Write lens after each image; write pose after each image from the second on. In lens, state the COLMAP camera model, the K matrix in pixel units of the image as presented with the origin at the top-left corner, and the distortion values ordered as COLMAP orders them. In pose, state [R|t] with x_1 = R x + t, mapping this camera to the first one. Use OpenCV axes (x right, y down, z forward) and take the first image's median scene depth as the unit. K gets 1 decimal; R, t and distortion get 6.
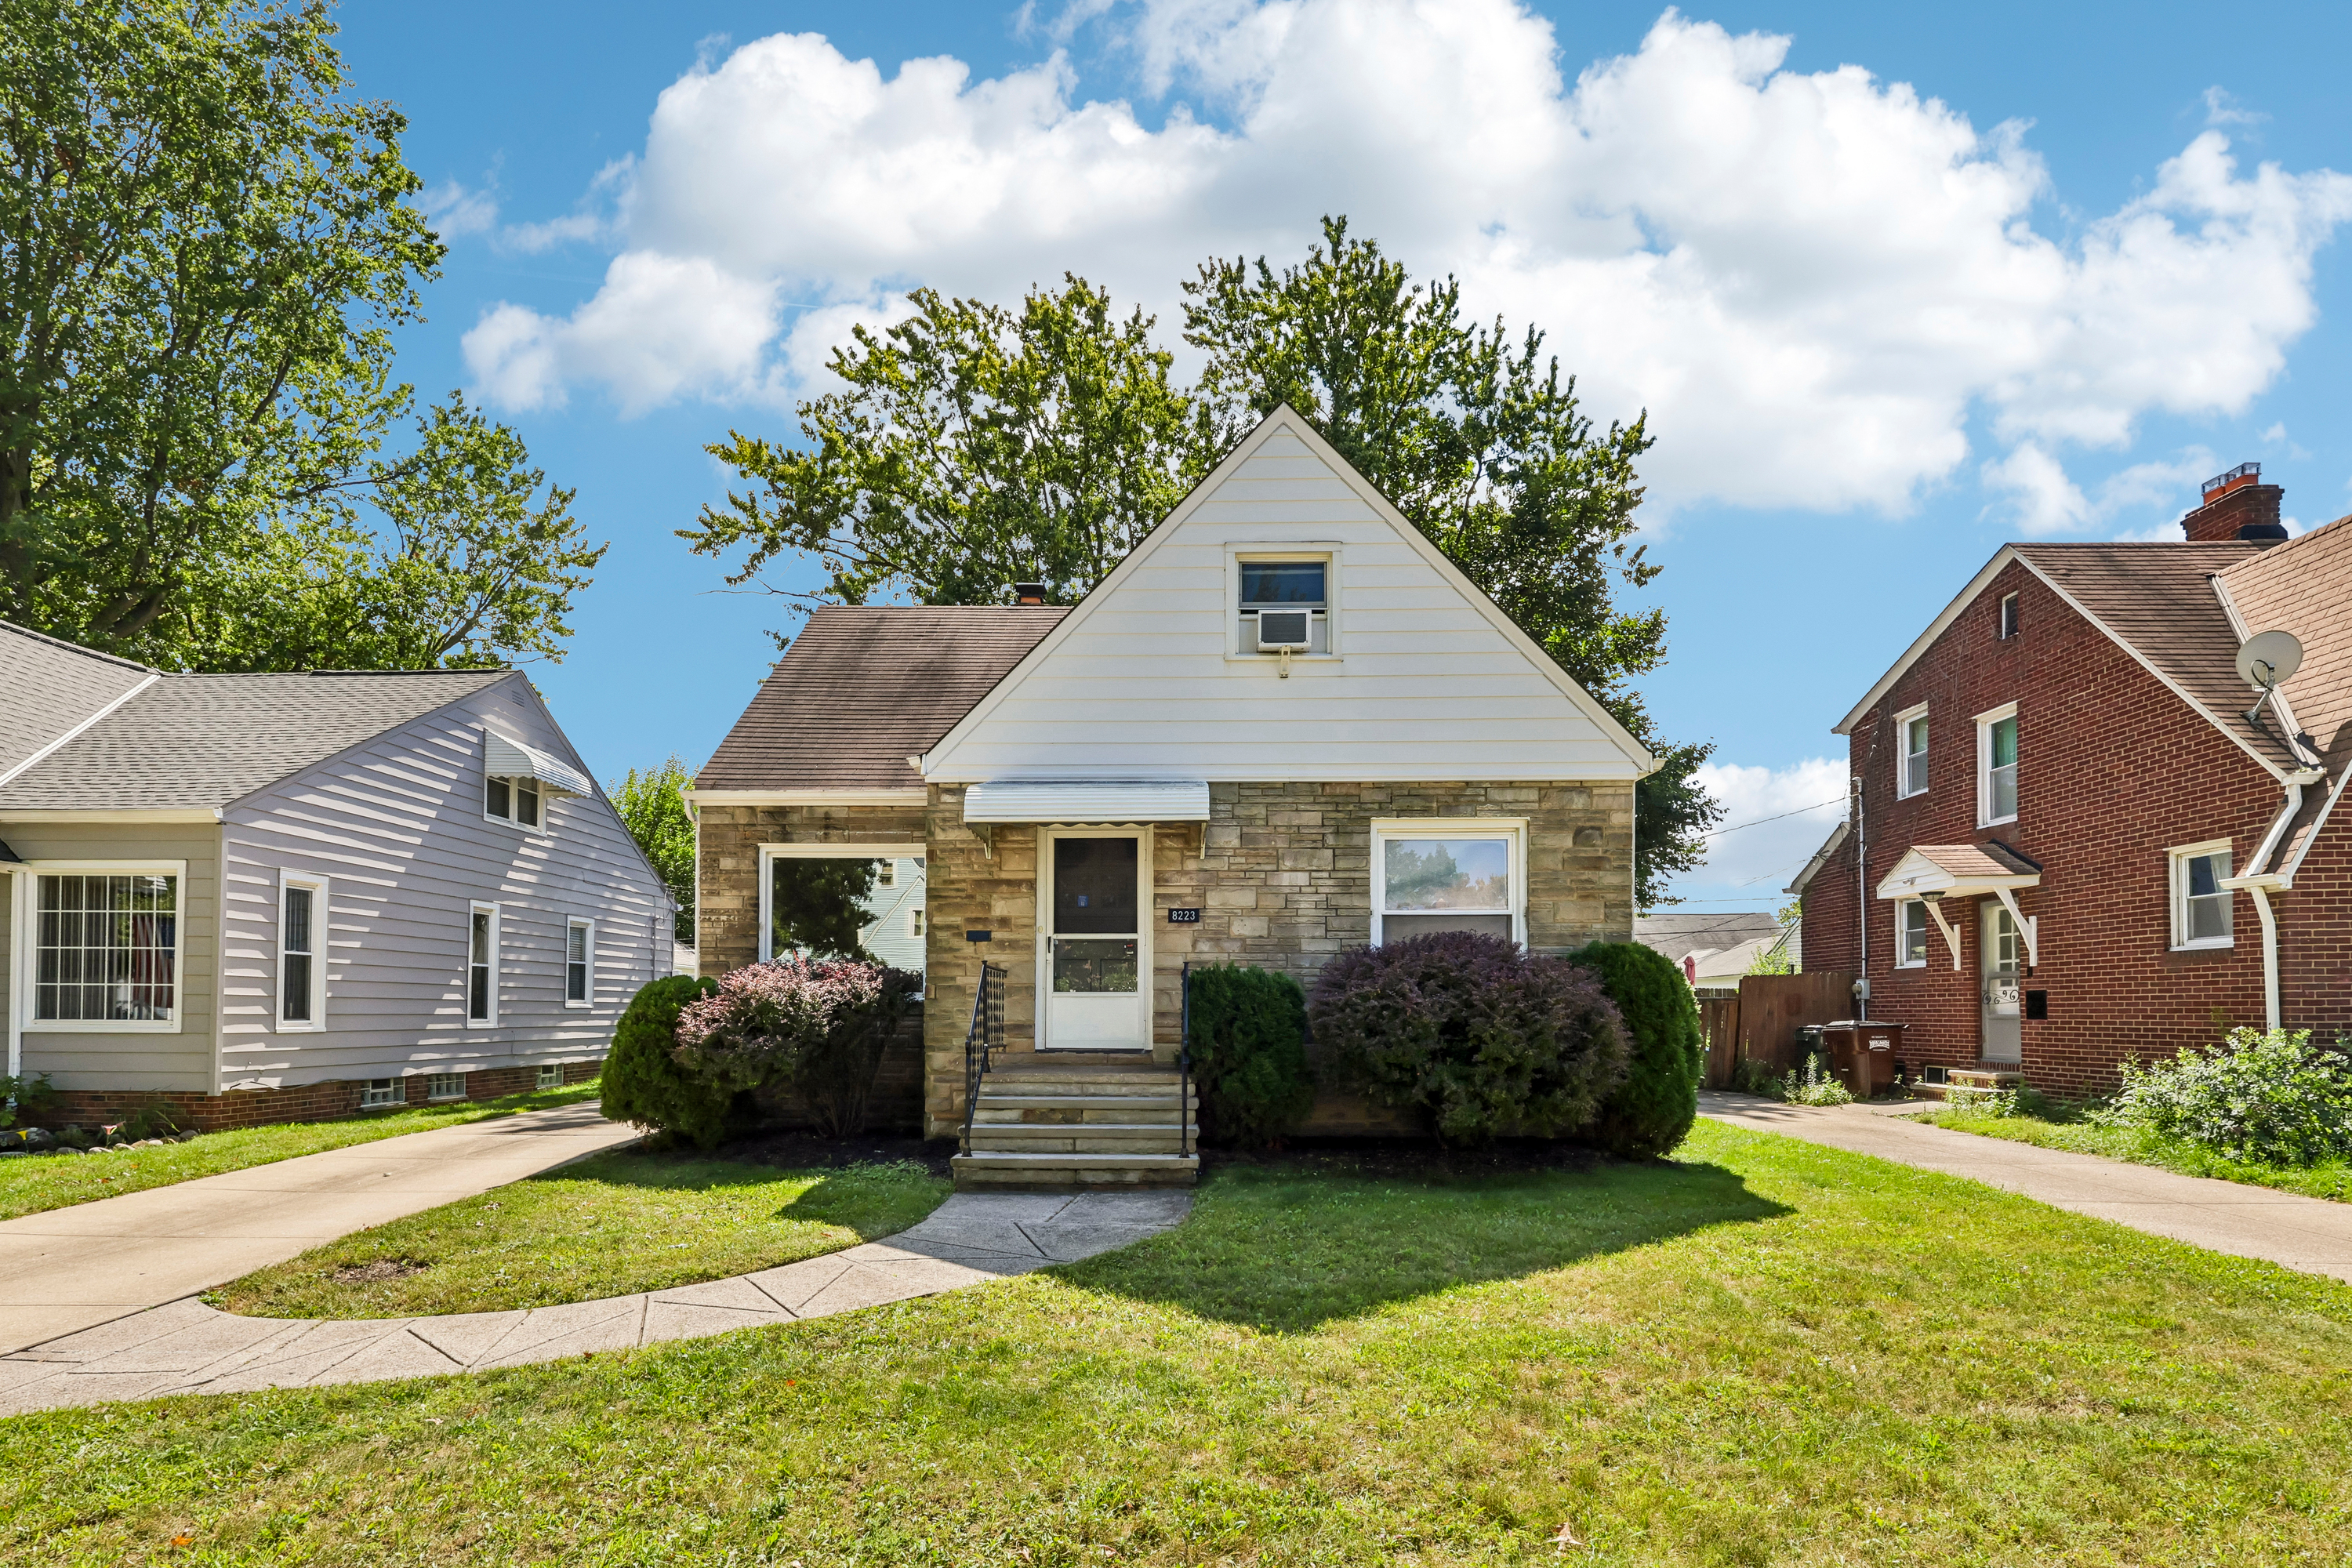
lens RADIAL K [[1079.5, 0, 1176.1], [0, 1079.5, 994.2], [0, 0, 1]] dist [-0.005377, 0.002762]
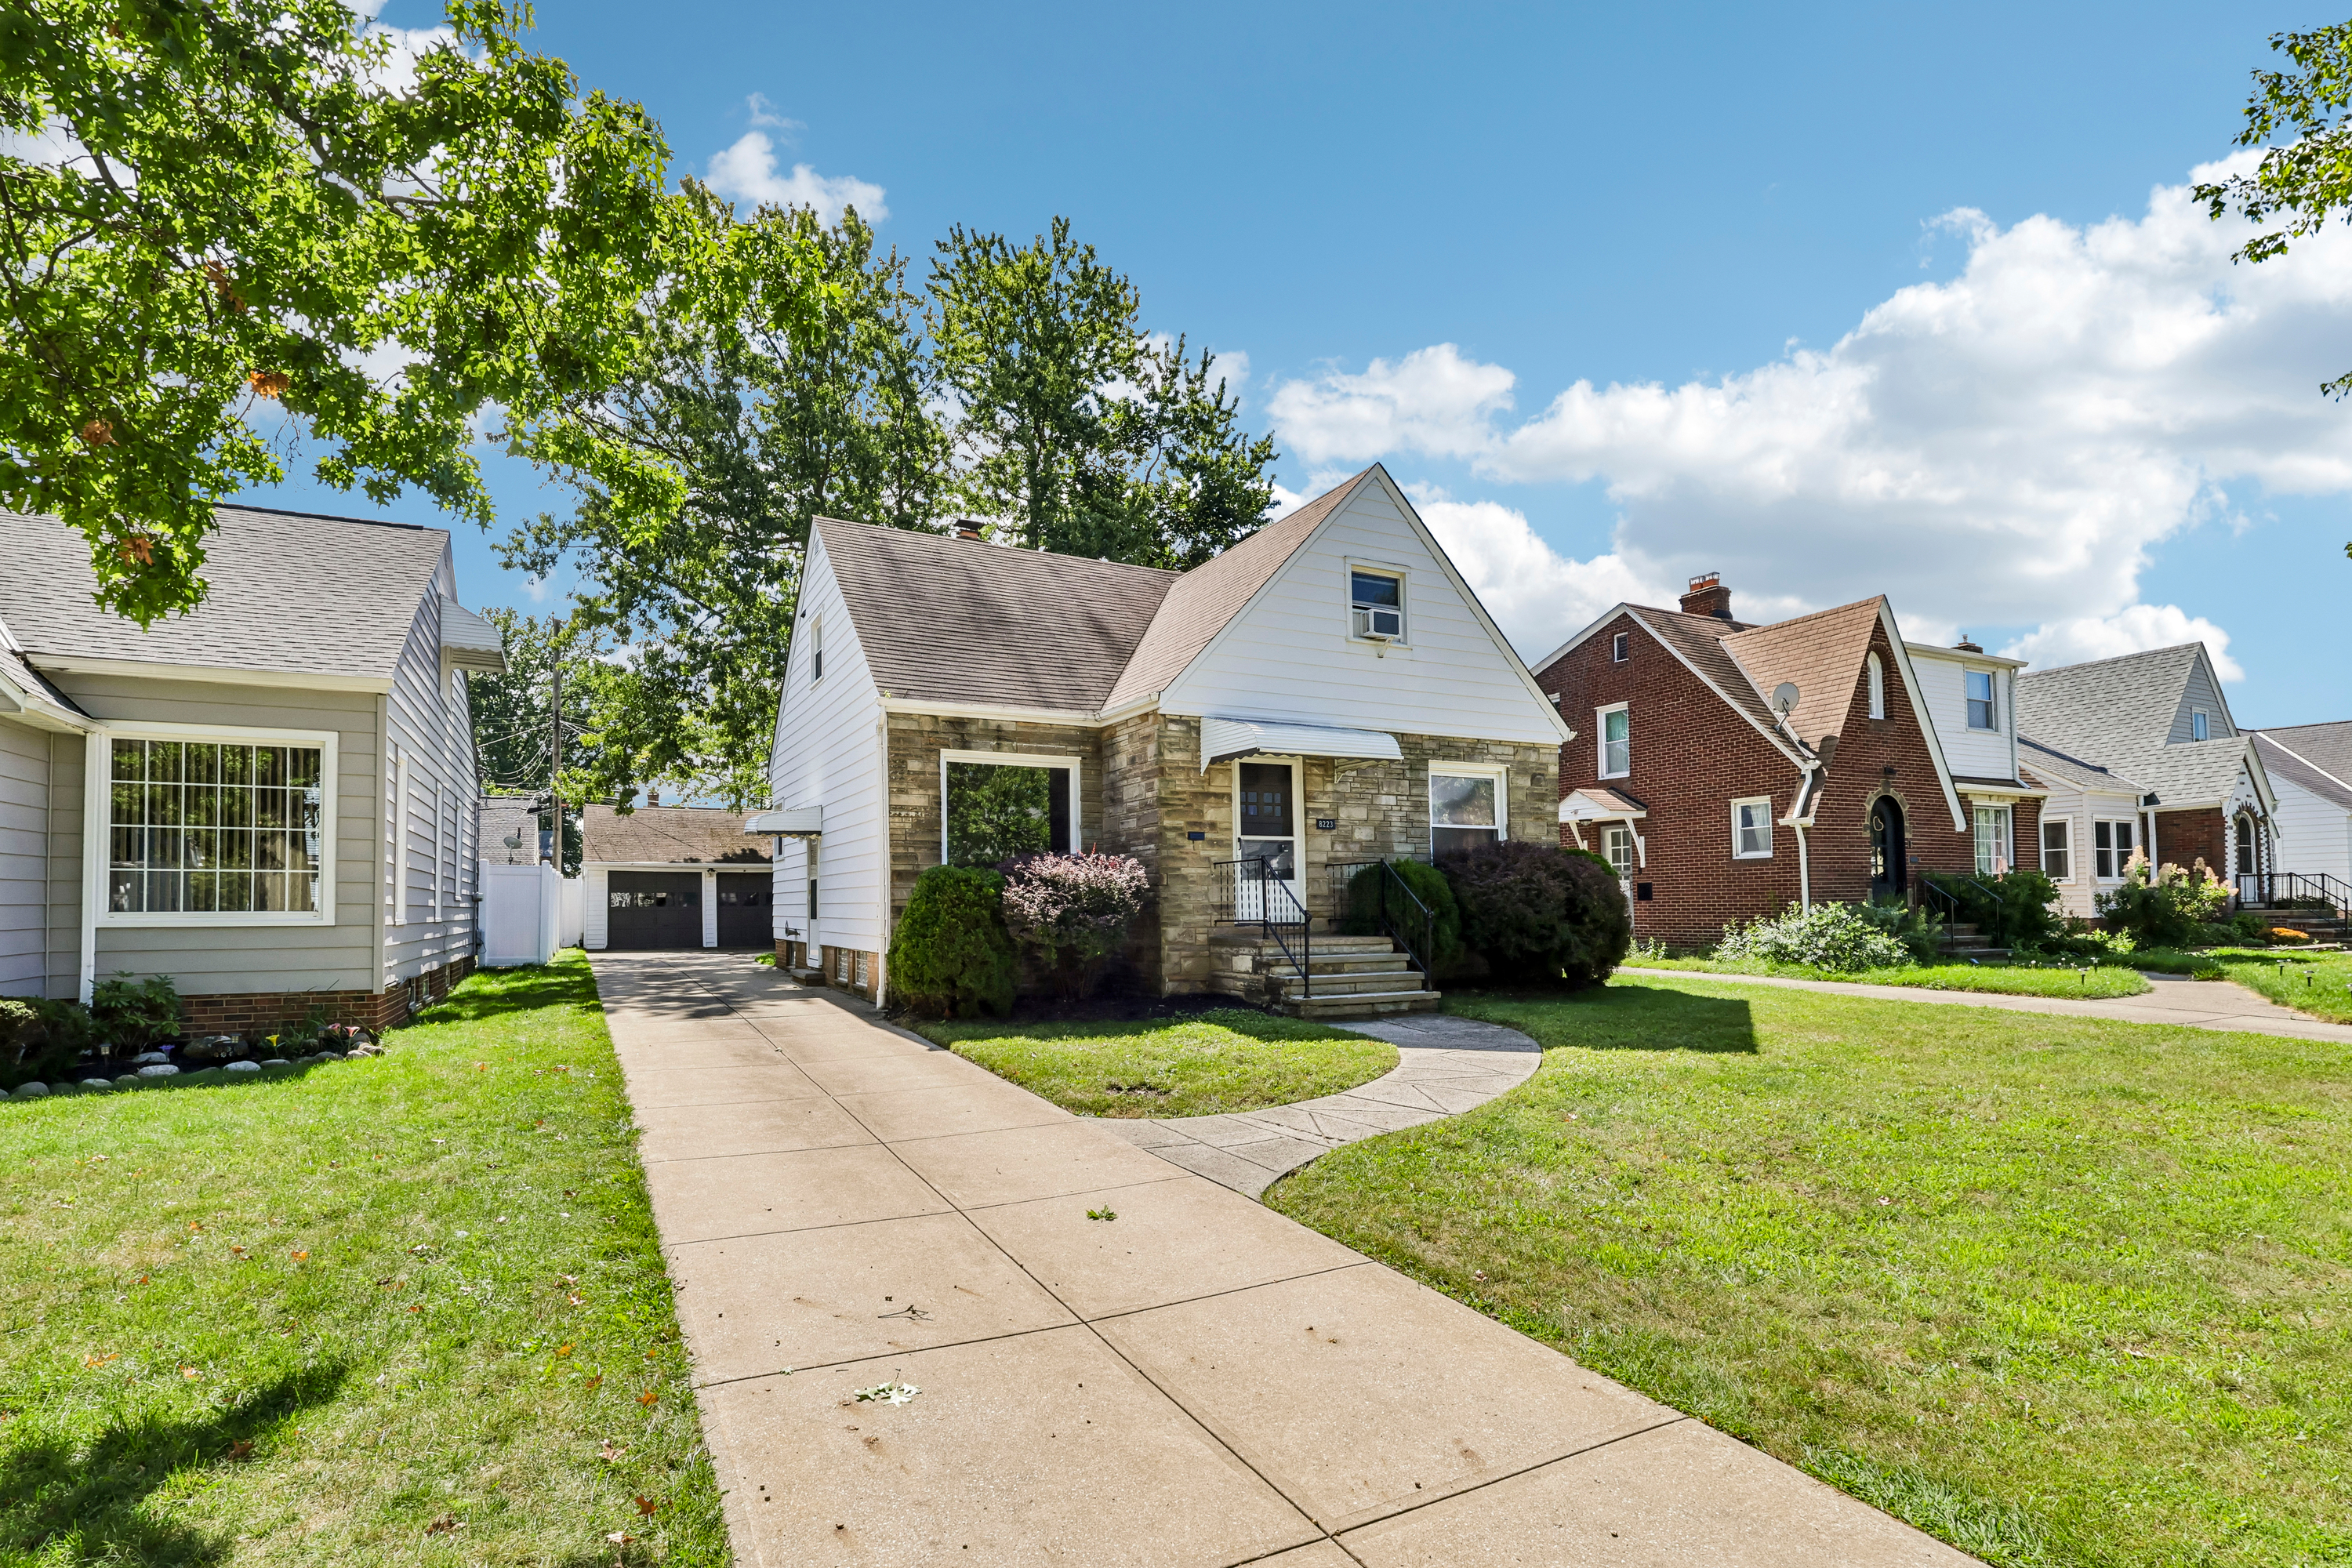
lens RADIAL K [[1079.5, 0, 1118.6], [0, 1079.5, 854.7], [0, 0, 1]] dist [-0.005377, 0.002762]
pose [[0.890279, 0.013385, 0.455218, -0.837738], [0.004512, 0.999260, -0.038206, 0.016393], [-0.455393, 0.036068, 0.889560, -0.091585]]
